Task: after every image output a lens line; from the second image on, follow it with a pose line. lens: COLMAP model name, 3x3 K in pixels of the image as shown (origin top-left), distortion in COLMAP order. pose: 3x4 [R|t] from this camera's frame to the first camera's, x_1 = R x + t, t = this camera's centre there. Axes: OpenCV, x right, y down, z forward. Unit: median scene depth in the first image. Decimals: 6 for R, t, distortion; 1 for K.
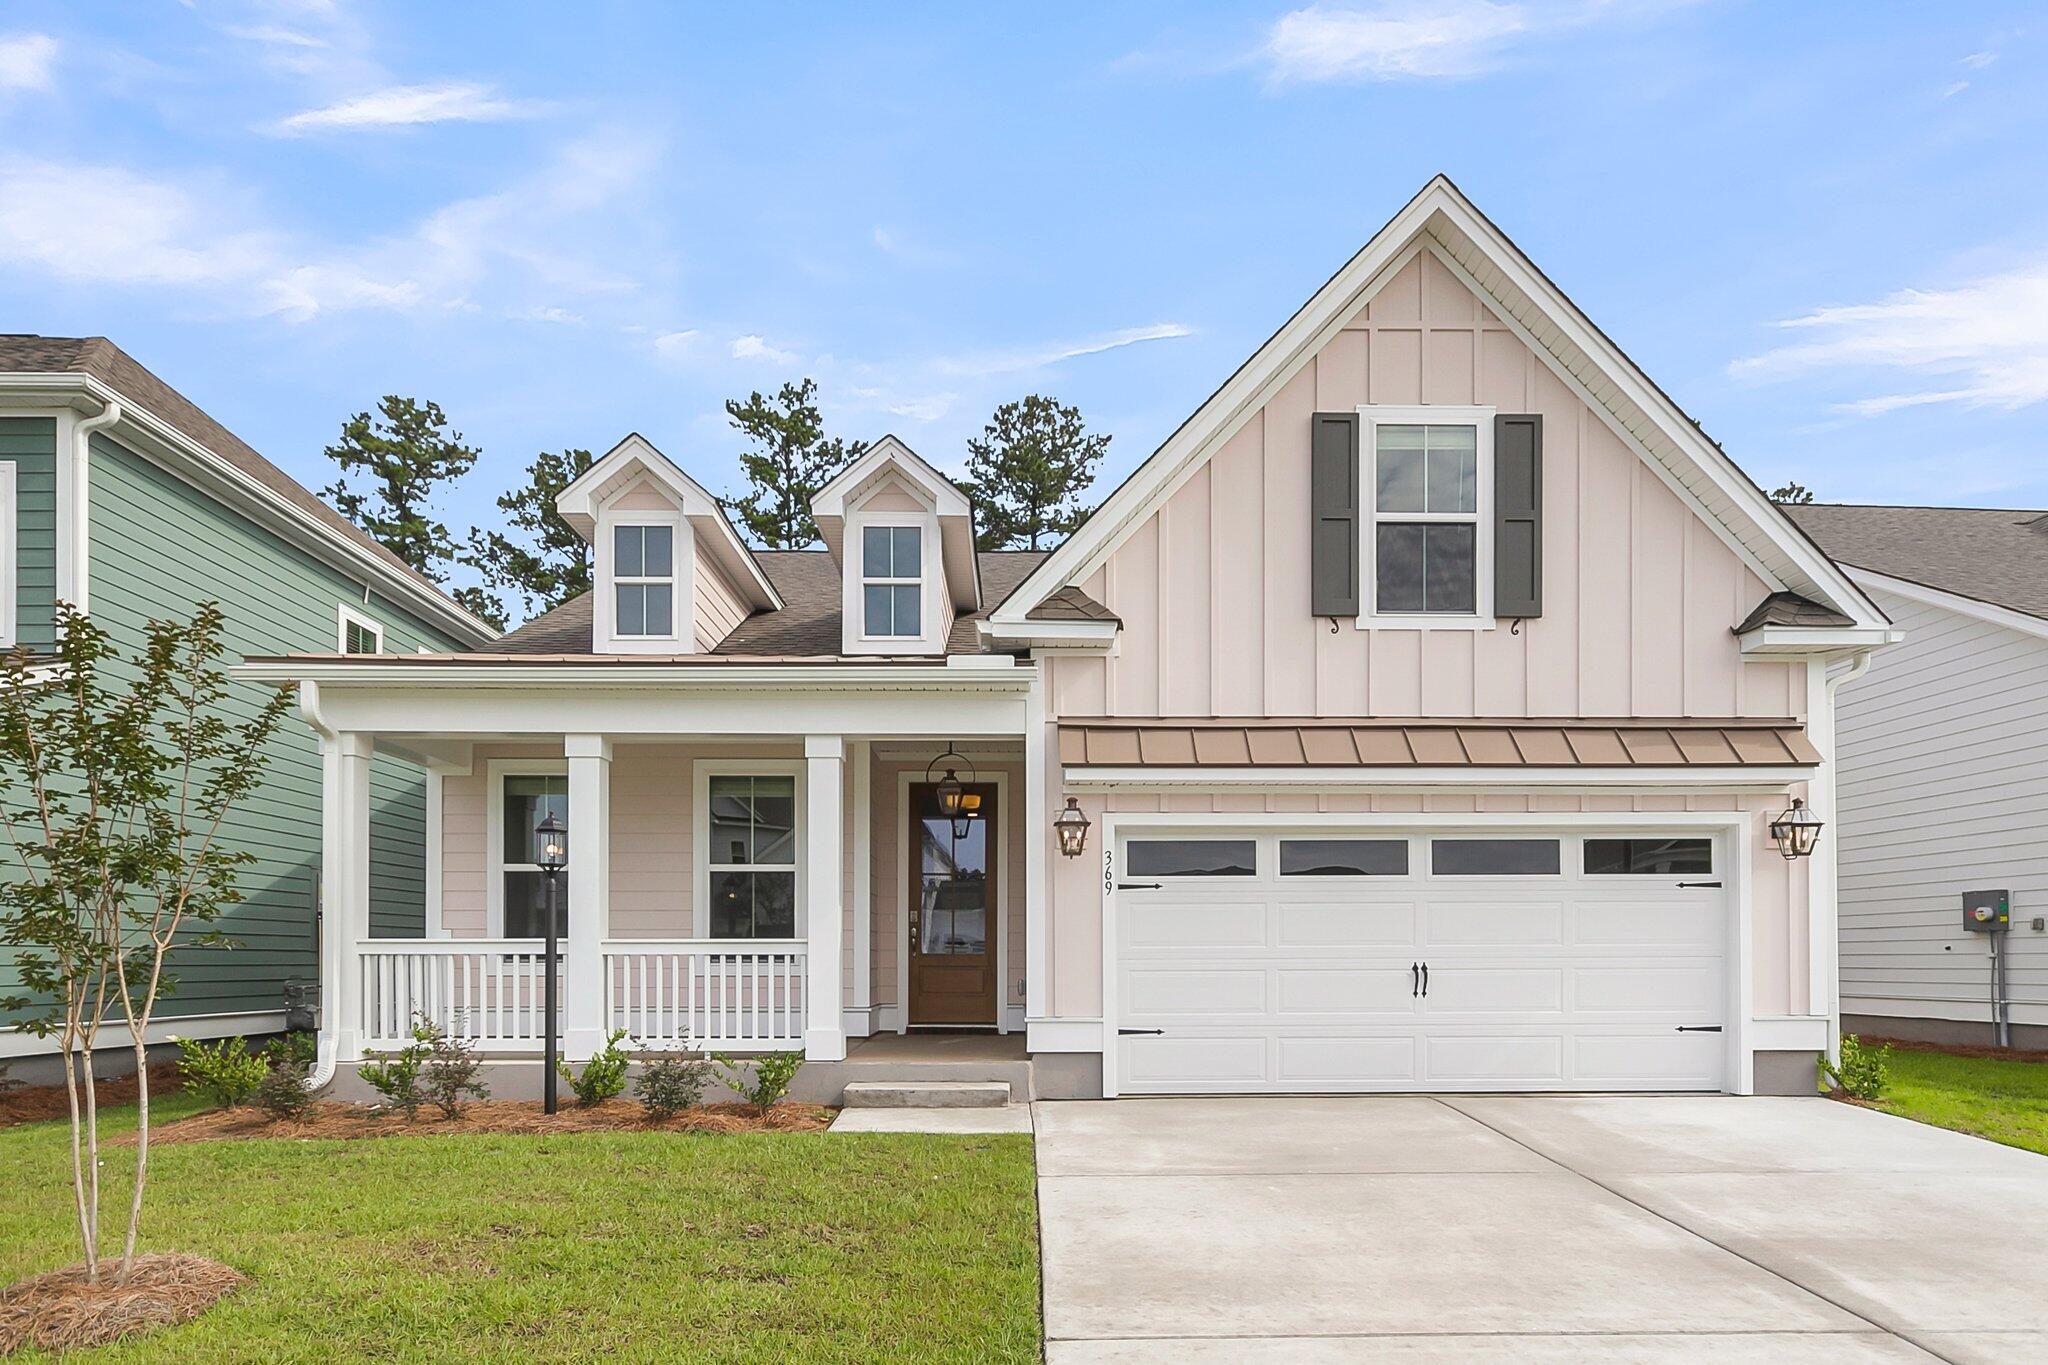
lens RADIAL K [[1230.3, 0, 1025.2], [0, 1230.3, 742.4], [0, 0, 1]] dist [-0.007144, -0.001394]
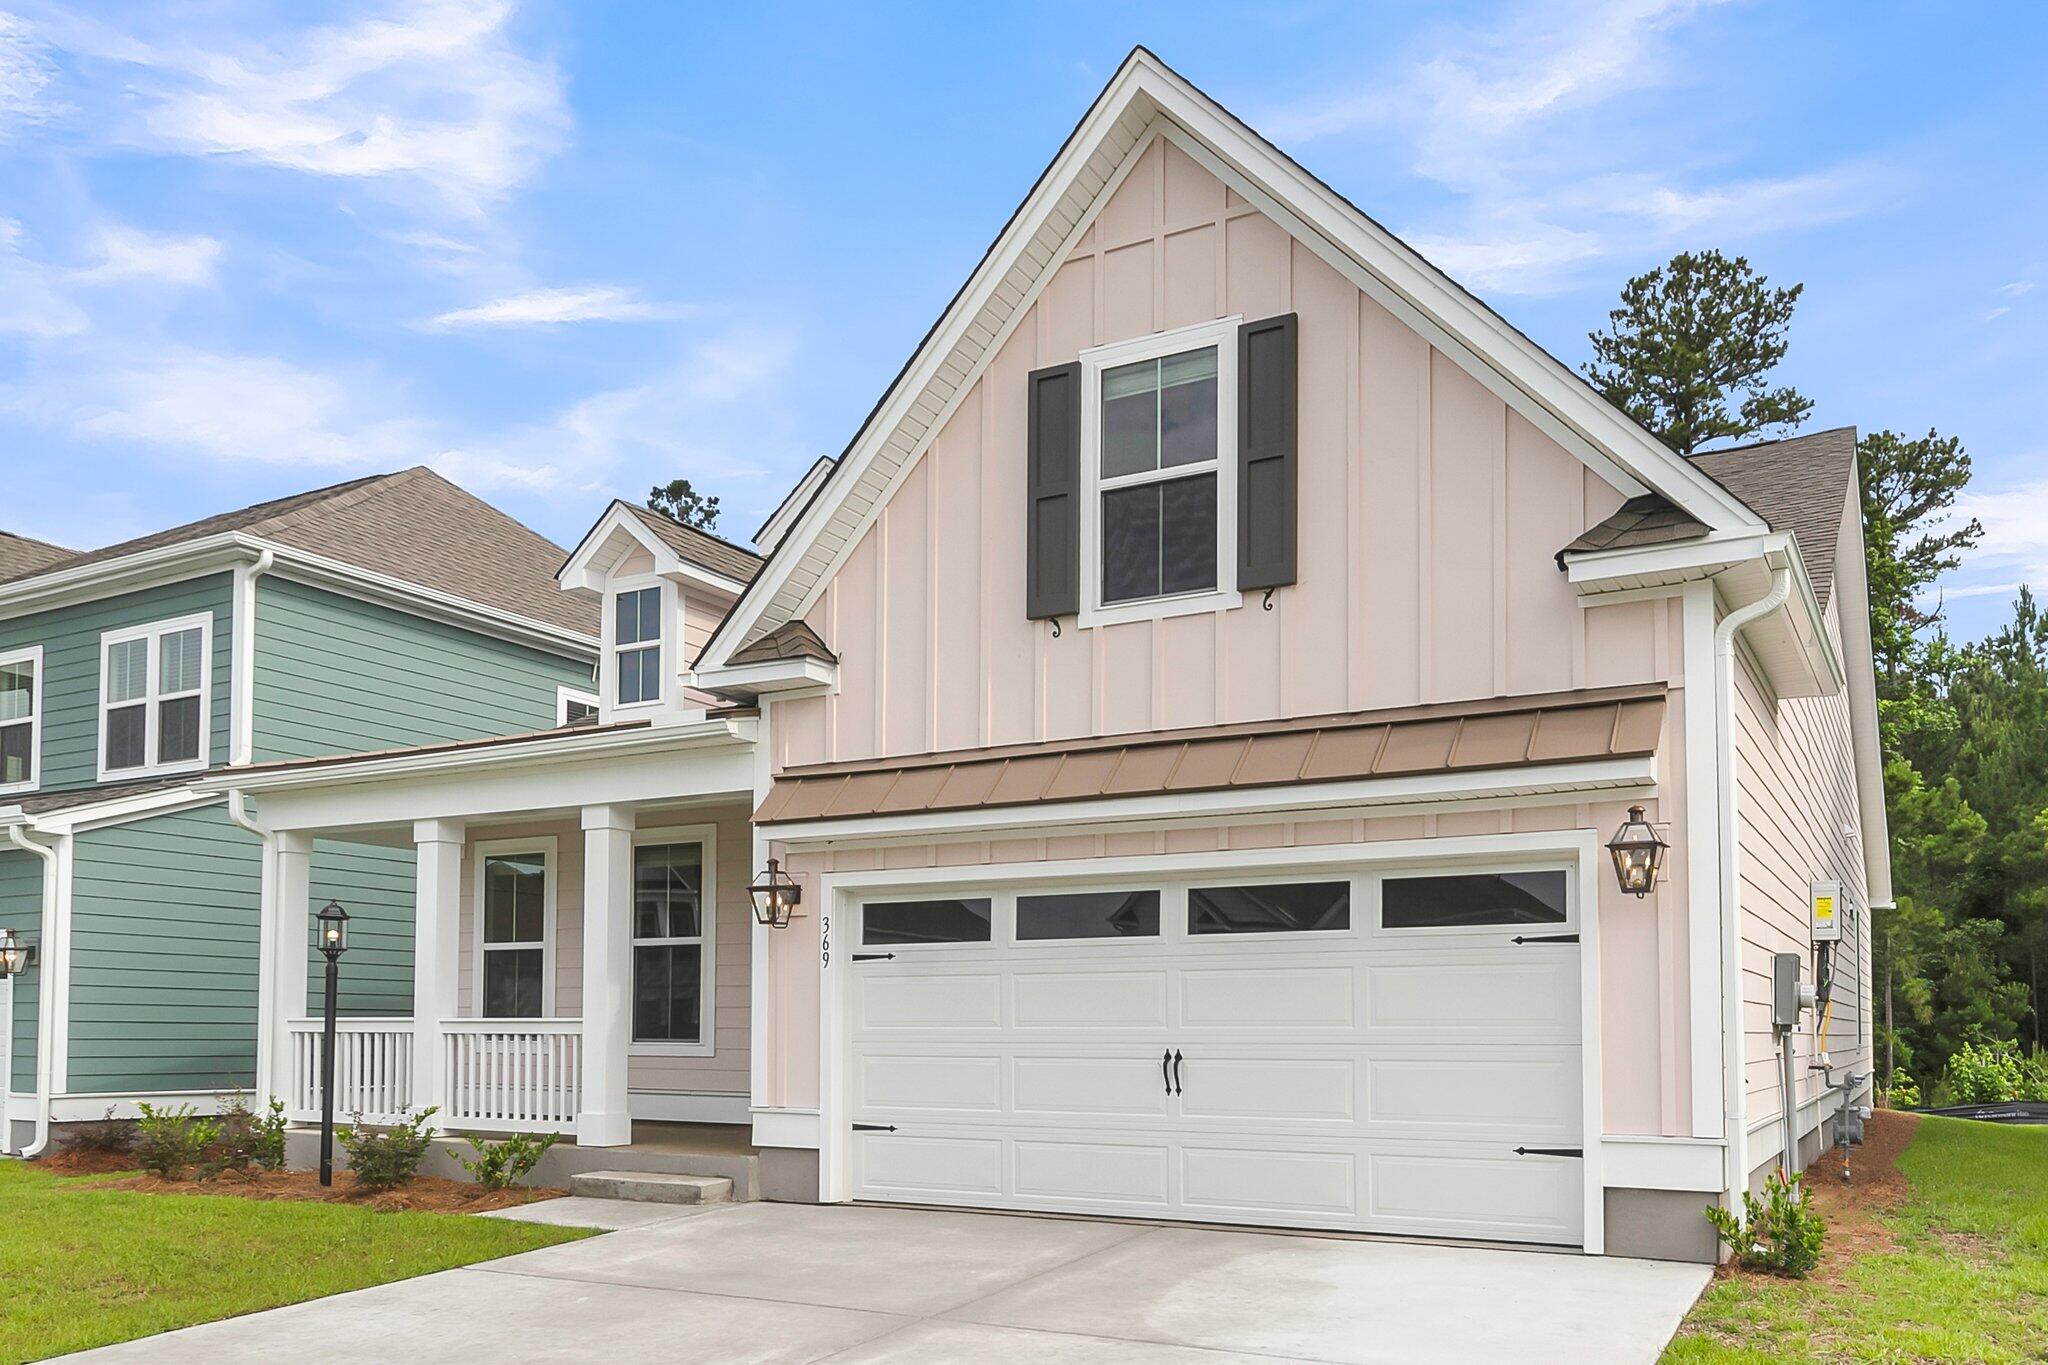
lens RADIAL K [[1547.8, 0, 1024.0], [0, 1547.8, 682.5], [0, 0, 1]] dist [-0.009666, -0.002087]
pose [[0.867180, -0.105414, -0.486710, 0.727566], [0.082672, 0.994251, -0.068041, 0.008302], [0.491085, 0.018767, 0.870910, 0.102912]]
